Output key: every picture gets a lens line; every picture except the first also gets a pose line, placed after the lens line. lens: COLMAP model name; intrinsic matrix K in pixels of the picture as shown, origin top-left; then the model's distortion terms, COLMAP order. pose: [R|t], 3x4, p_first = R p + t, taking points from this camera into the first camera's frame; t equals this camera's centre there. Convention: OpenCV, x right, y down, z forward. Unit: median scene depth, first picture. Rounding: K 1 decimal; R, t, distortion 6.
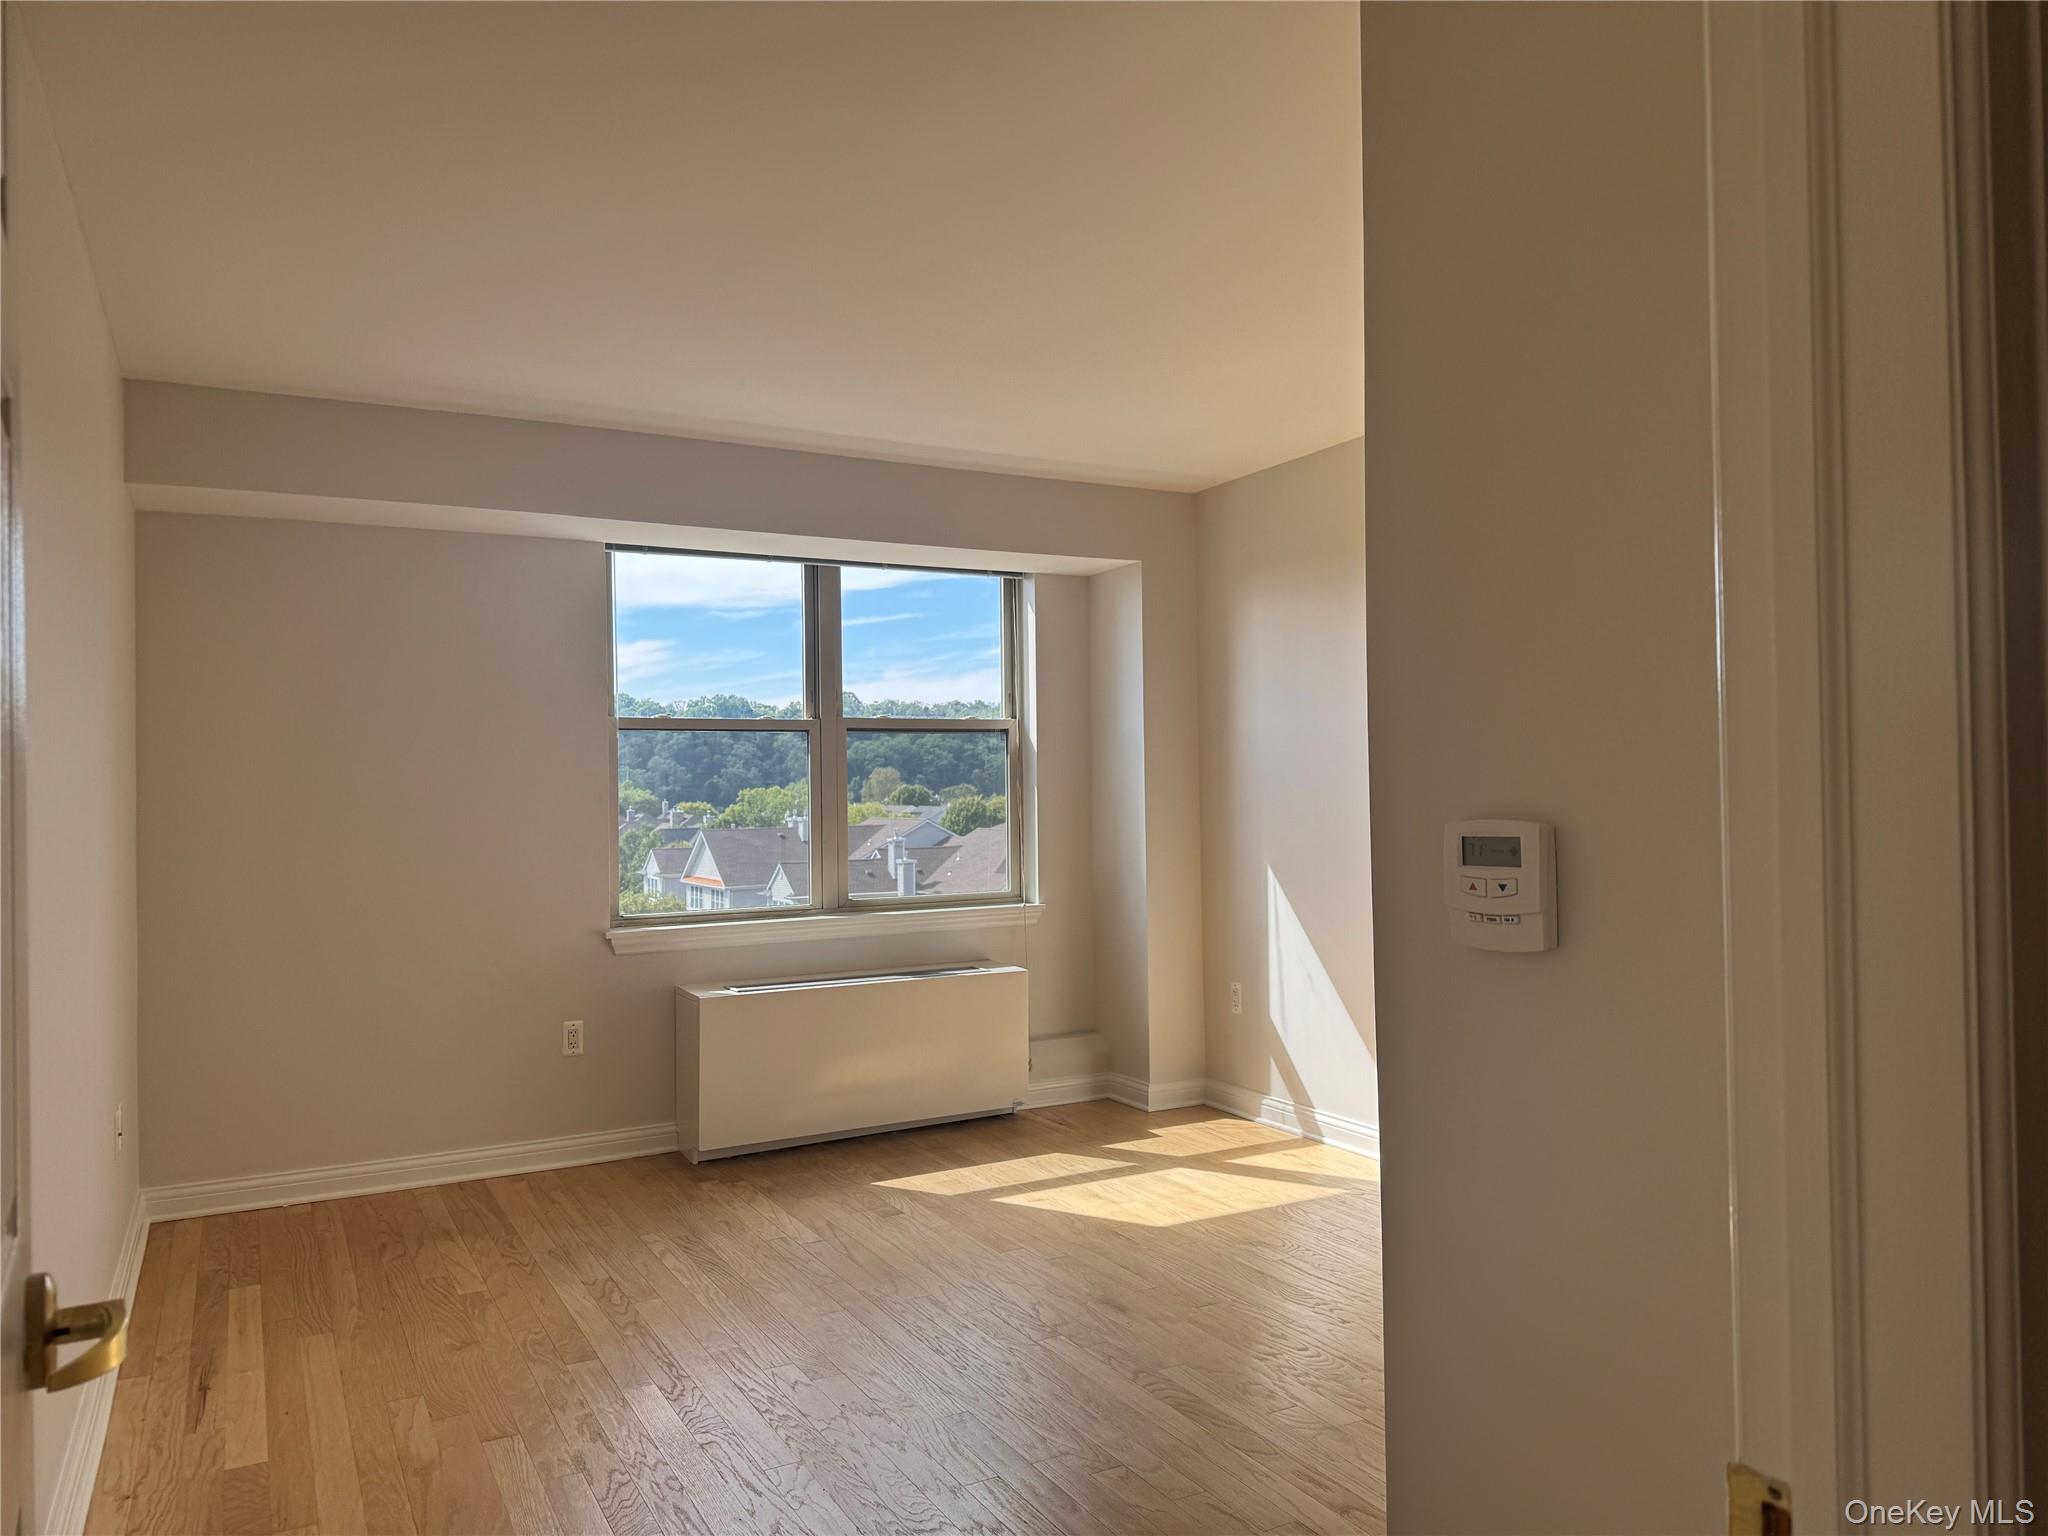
lens RADIAL K [[1441.9, 0, 1031.7], [0, 1441.9, 778.2], [0, 0, 1]] dist [0.119595, -0.000476]
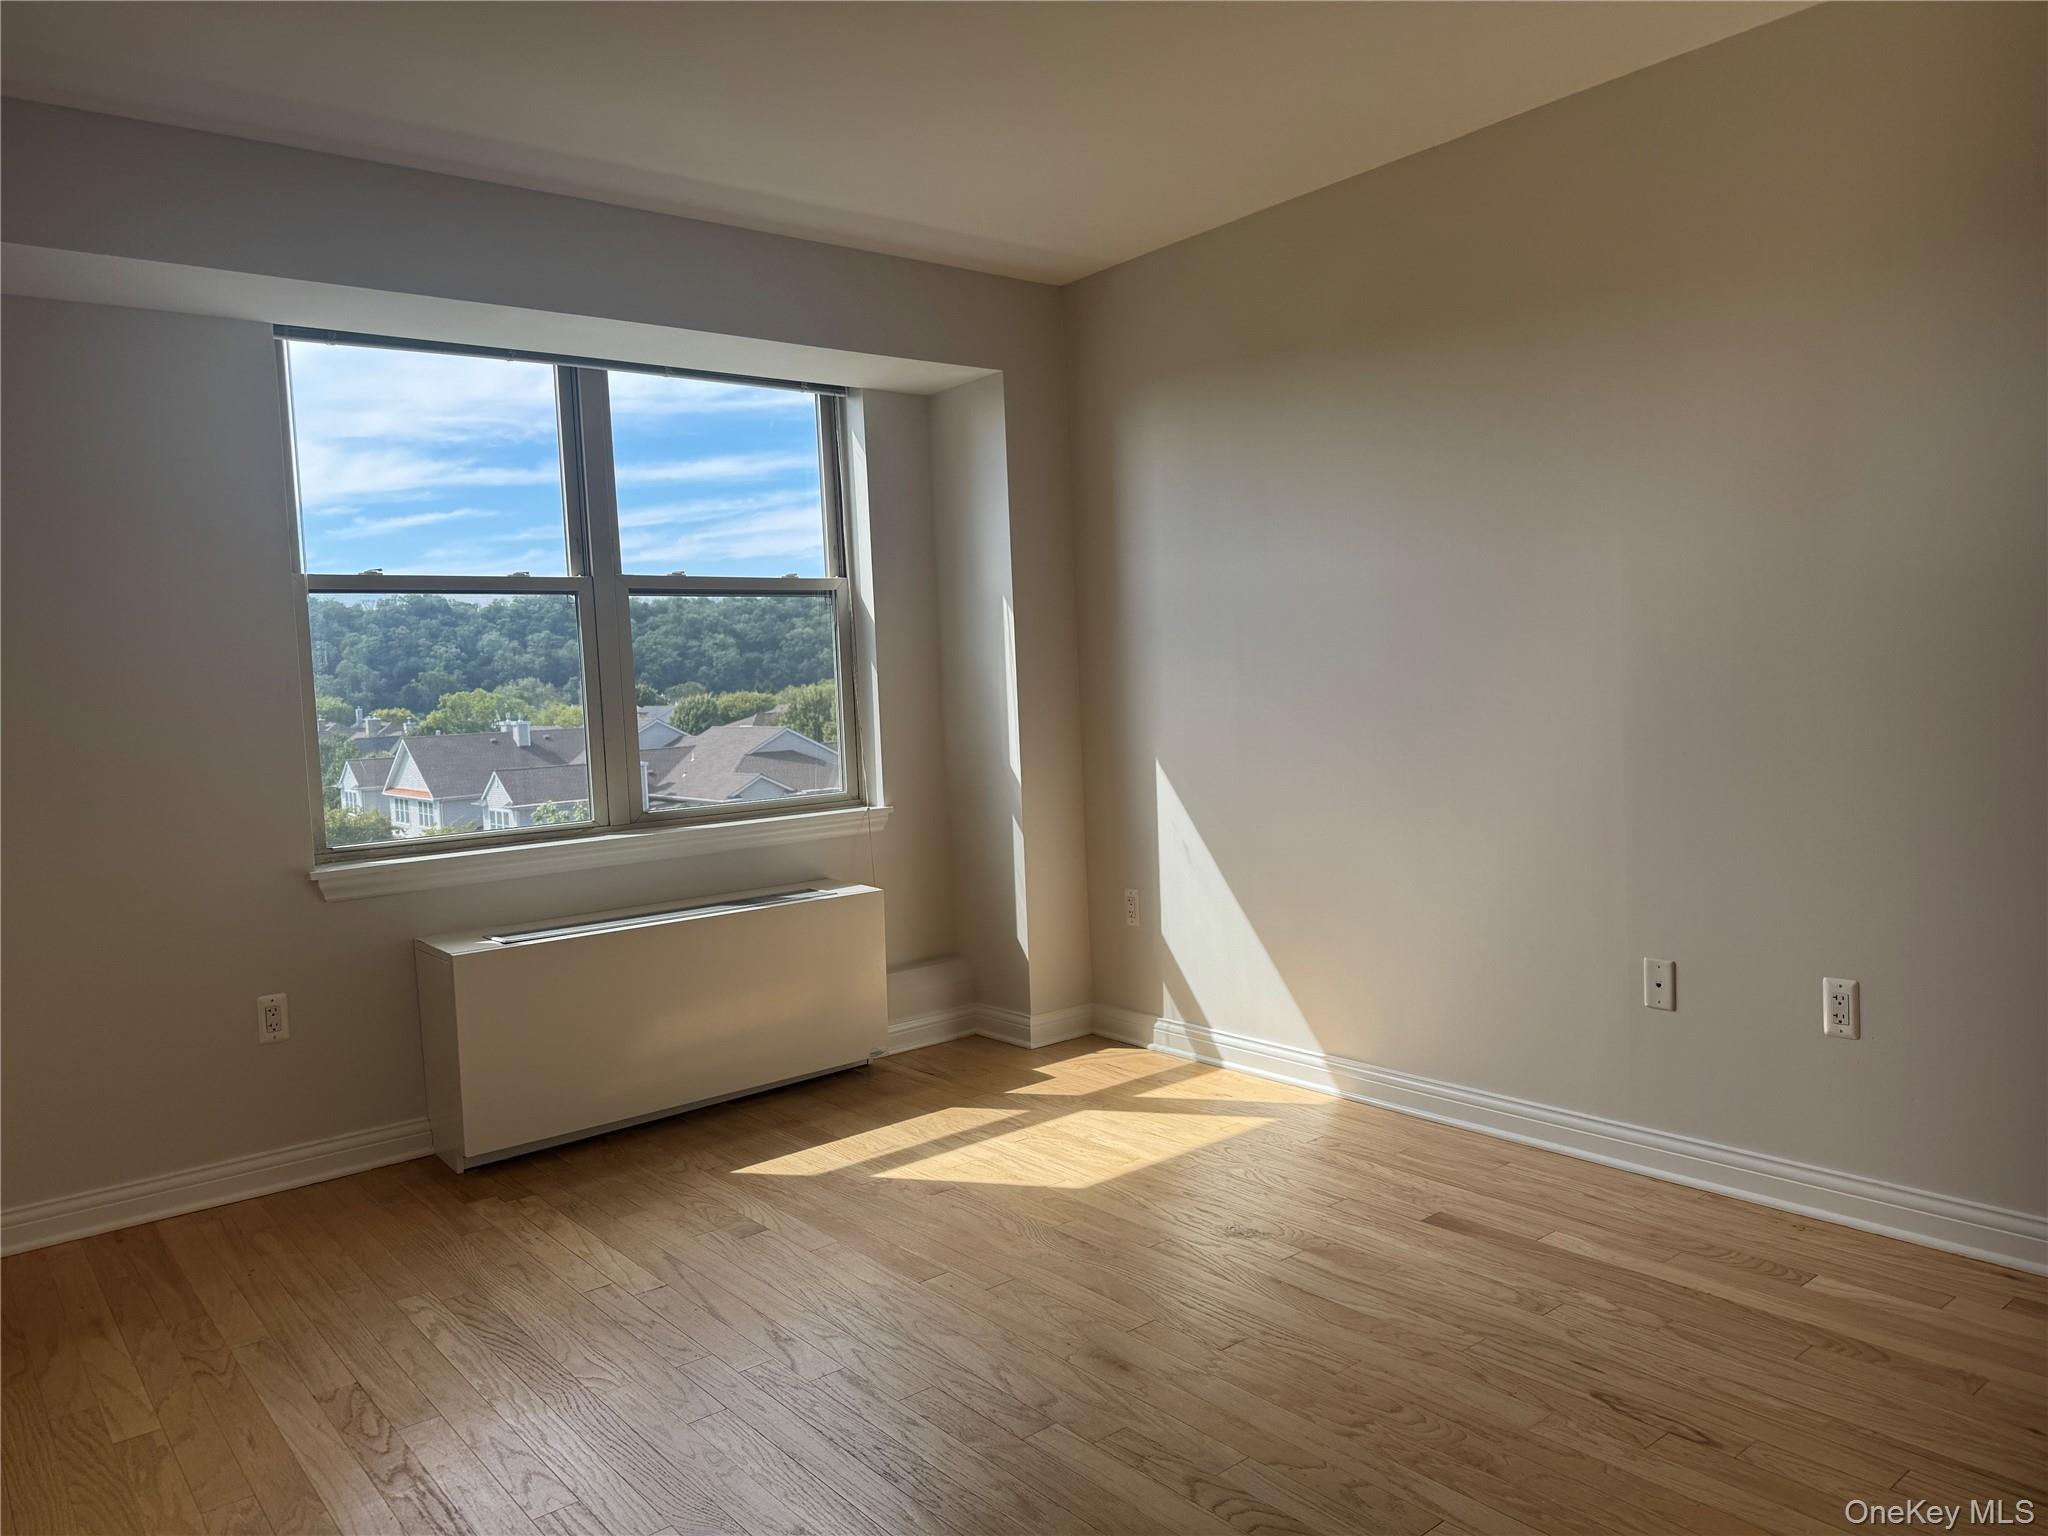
lens RADIAL K [[1445.5, 0, 1026.9], [0, 1445.5, 775.5], [0, 0, 1]] dist [0.060345, -0.035504]
pose [[0.983221, -0.039789, 0.178027, -0.064622], [0.026837, 0.996854, 0.074576, 0.012636], [-0.180434, -0.068547, 0.981196, 0.210535]]
